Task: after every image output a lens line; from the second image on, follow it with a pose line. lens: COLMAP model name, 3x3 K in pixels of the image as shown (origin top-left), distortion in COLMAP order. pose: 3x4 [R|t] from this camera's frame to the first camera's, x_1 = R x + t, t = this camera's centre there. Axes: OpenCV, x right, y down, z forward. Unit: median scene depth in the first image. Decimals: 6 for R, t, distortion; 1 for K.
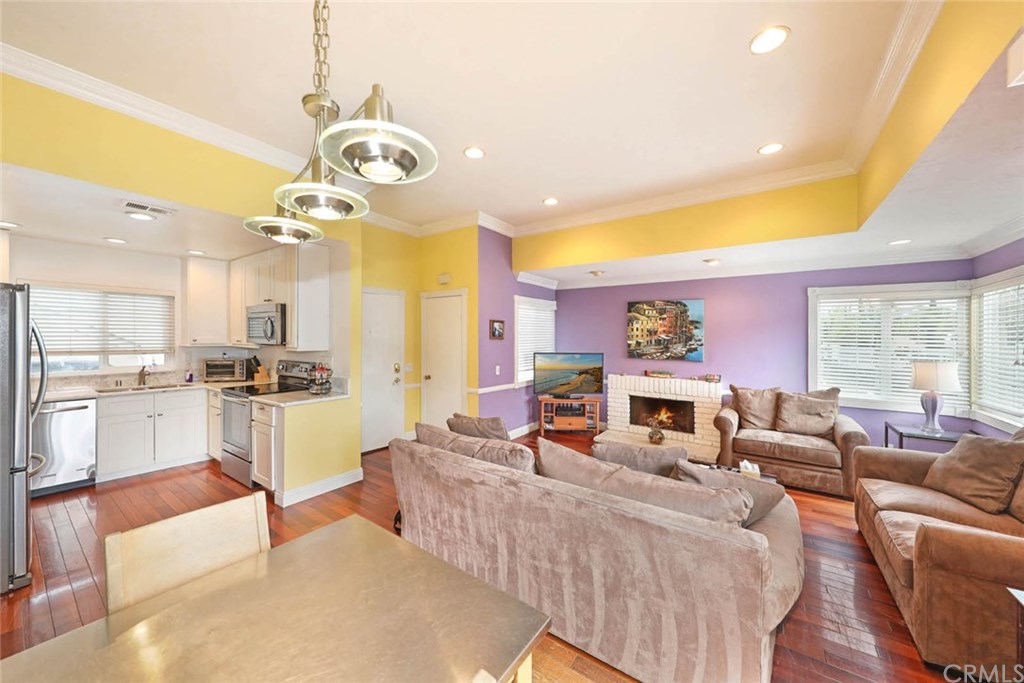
lens RADIAL K [[364.8, 0, 512.0], [0, 364.8, 341.5], [0, 0, 1]] dist [-0.003131, -0.000393]
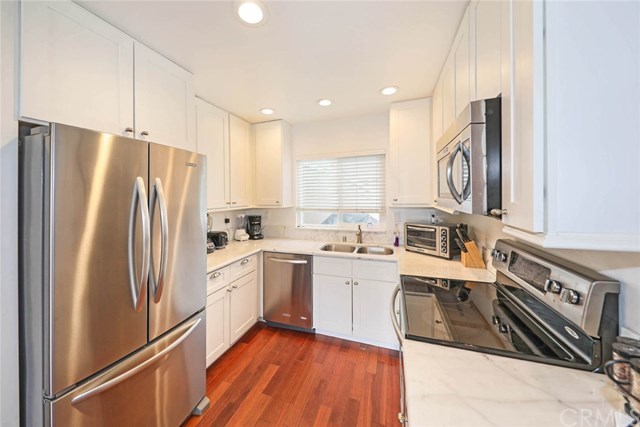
lens RADIAL K [[229.8, 0, 318.2], [0, 229.8, 195.0], [0, 0, 1]] dist [-0.000092, -0.000060]
pose [[0.284432, -0.011585, -0.958626, -0.928580], [0.002583, 0.999933, -0.011318, -0.022440], [0.958693, 0.000743, 0.284443, 1.544198]]
